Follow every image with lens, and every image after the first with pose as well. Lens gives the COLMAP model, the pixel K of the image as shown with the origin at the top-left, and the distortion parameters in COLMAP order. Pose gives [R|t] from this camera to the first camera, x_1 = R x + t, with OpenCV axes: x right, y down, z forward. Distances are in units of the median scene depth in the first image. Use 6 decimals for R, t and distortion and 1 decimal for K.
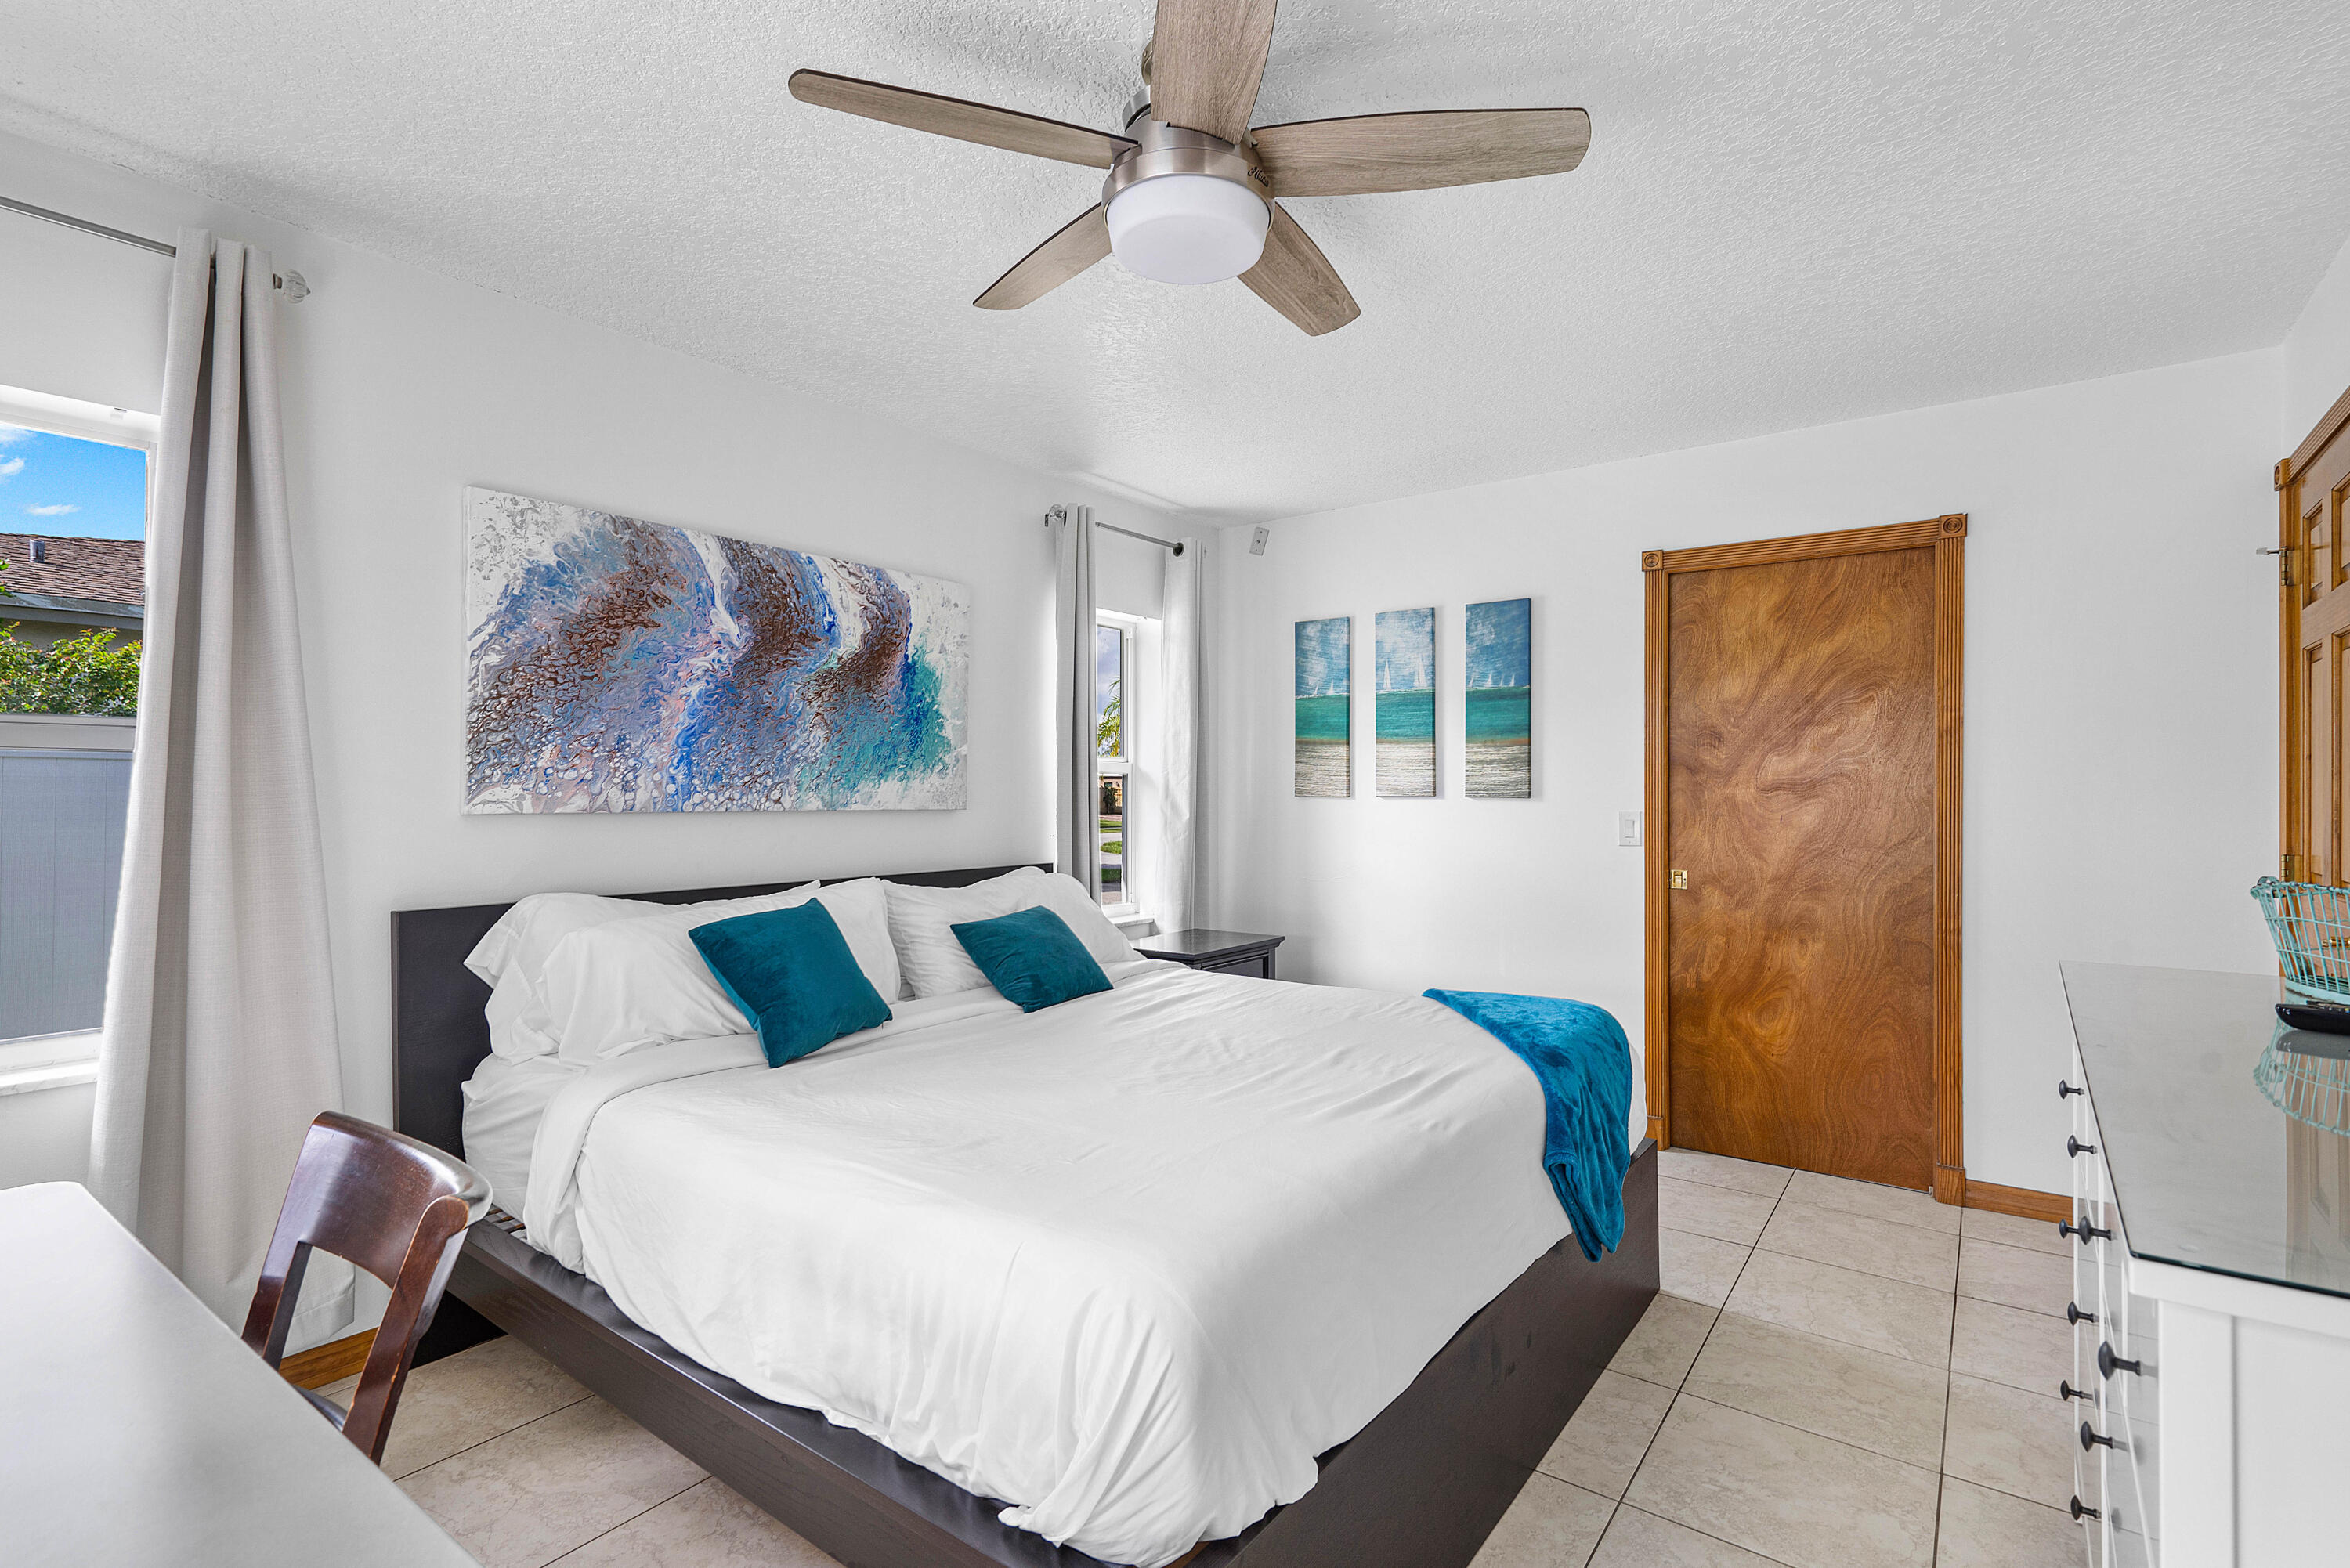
lens RADIAL K [[1095.7, 0, 1175.2], [0, 1095.7, 775.8], [0, 0, 1]] dist [-0.004038, 0.000835]
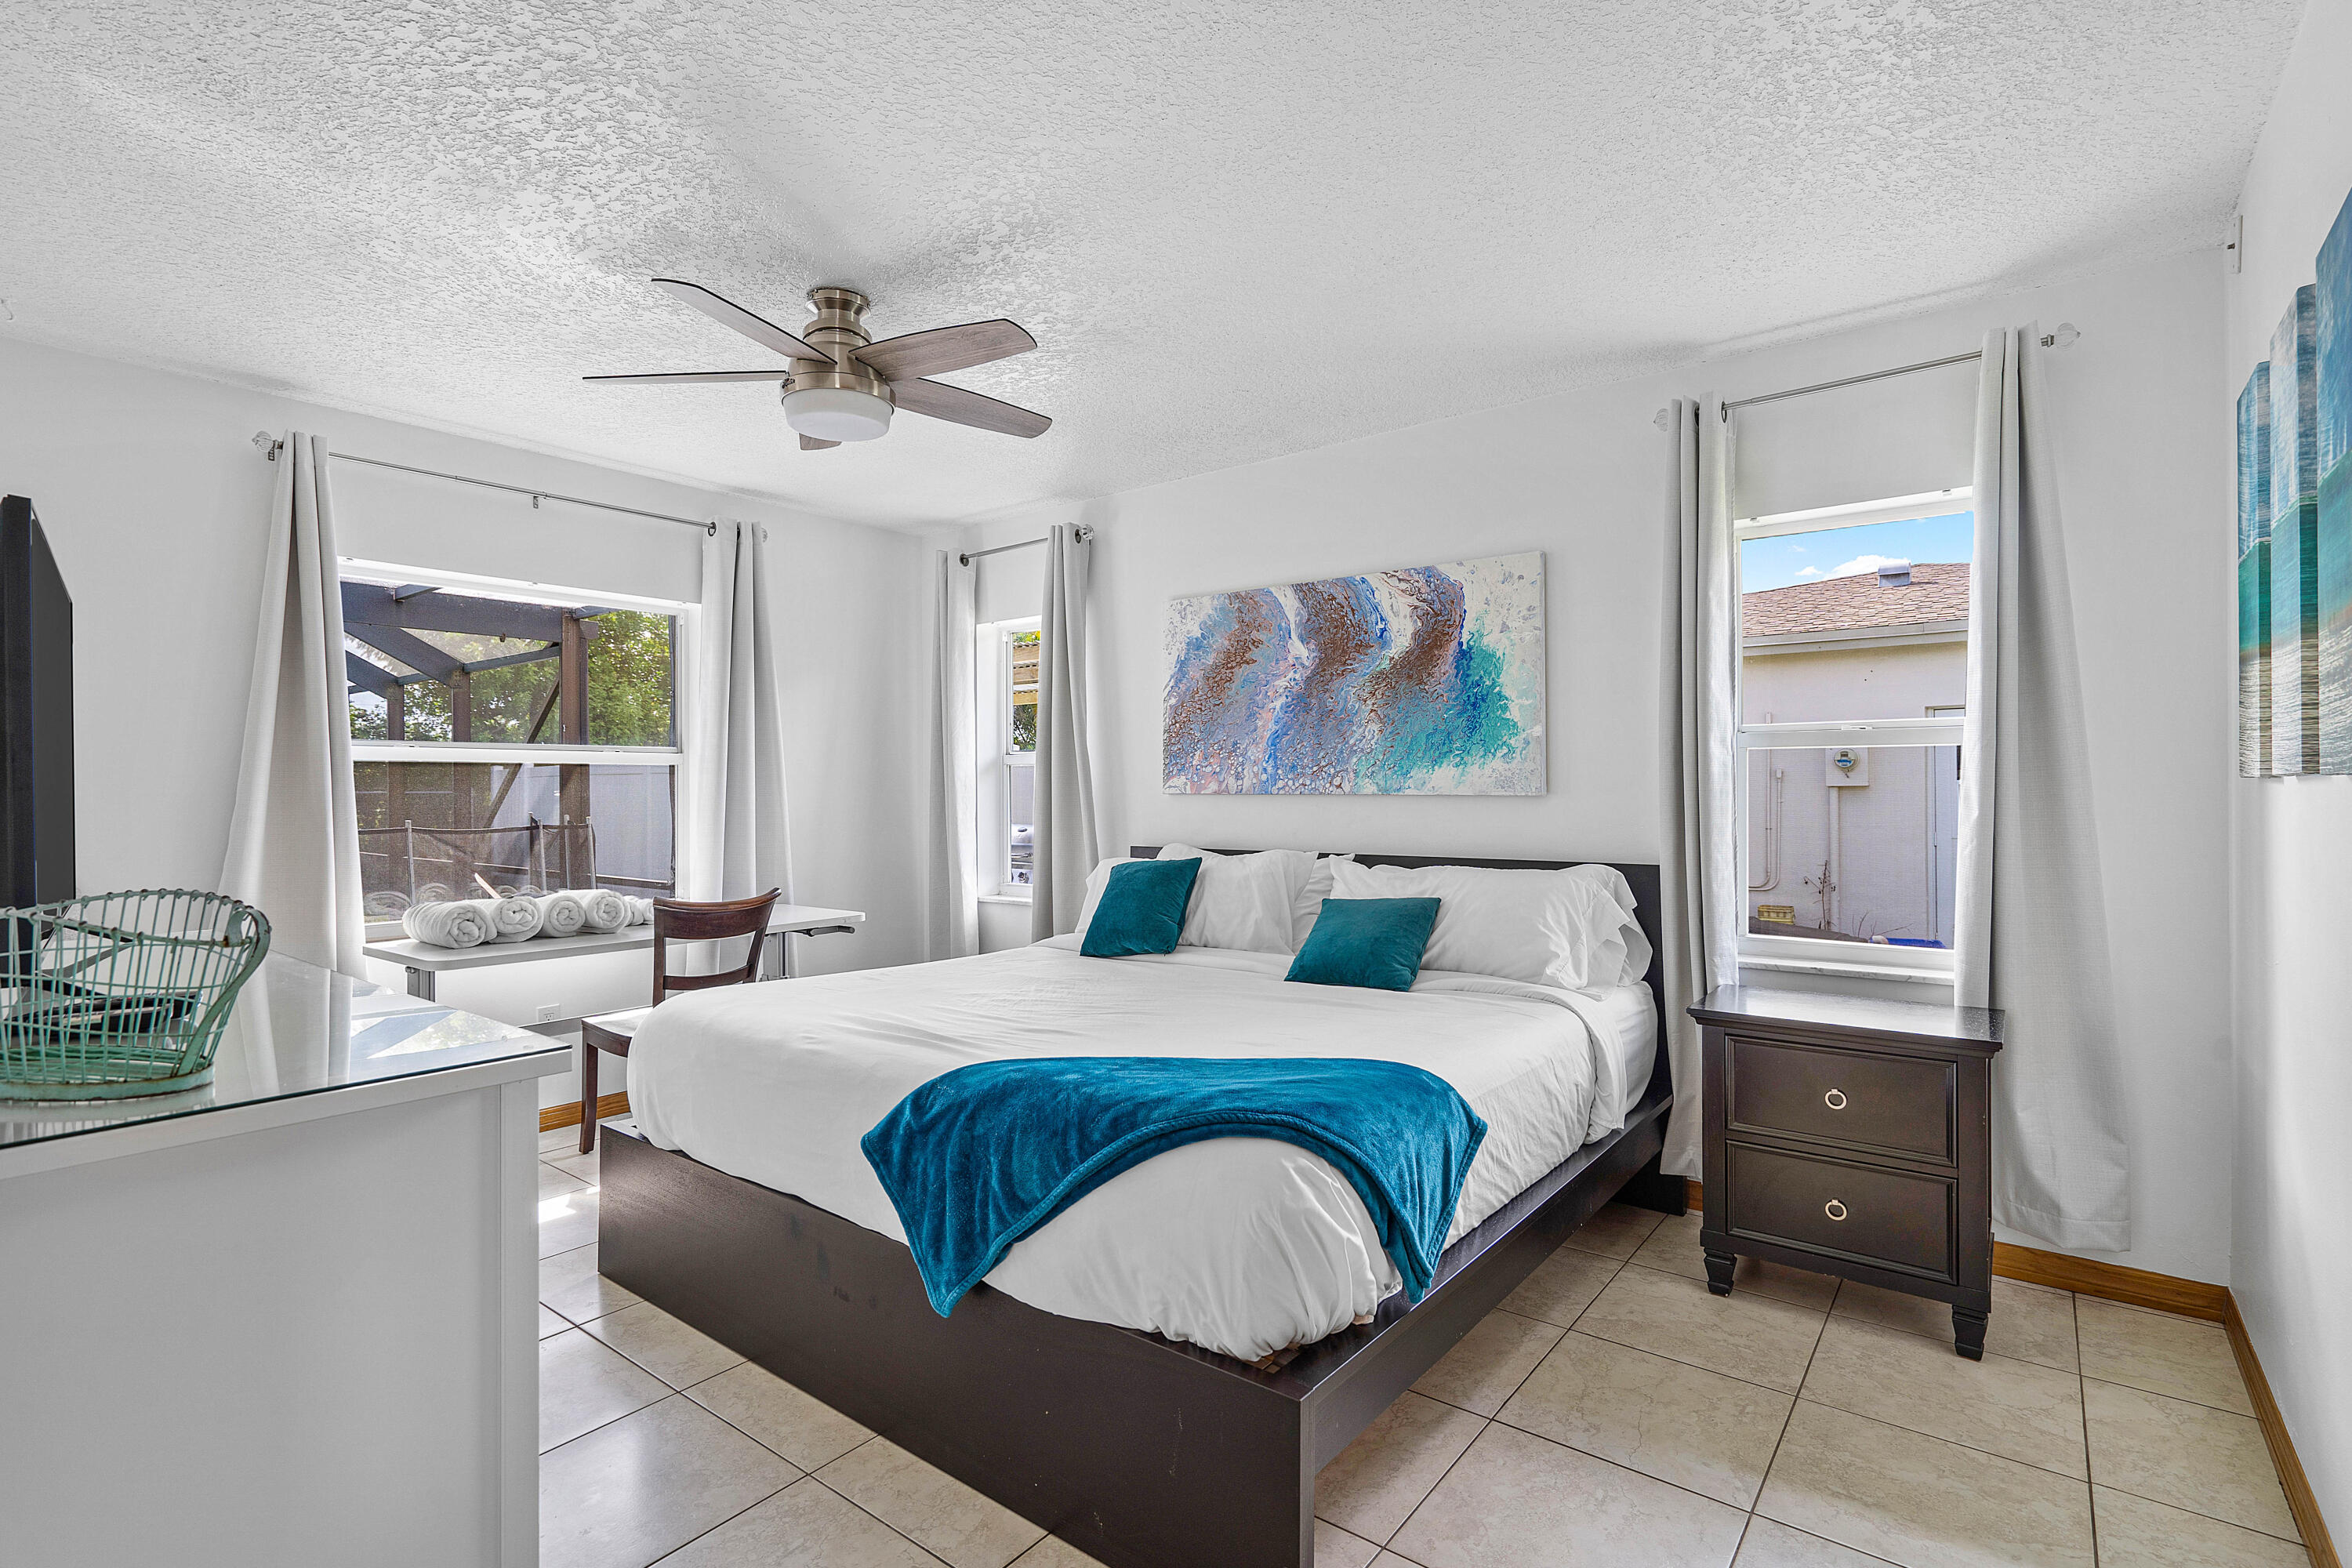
lens RADIAL K [[1096.7, 0, 1176.2], [0, 1096.7, 775.8], [0, 0, 1]] dist [-0.004038, 0.000835]
pose [[-0.010599, -0.012513, -0.999866, 0.870813], [0.017850, 0.999760, -0.012701, 0.024181], [0.999784, -0.017983, -0.010373, 0.842768]]
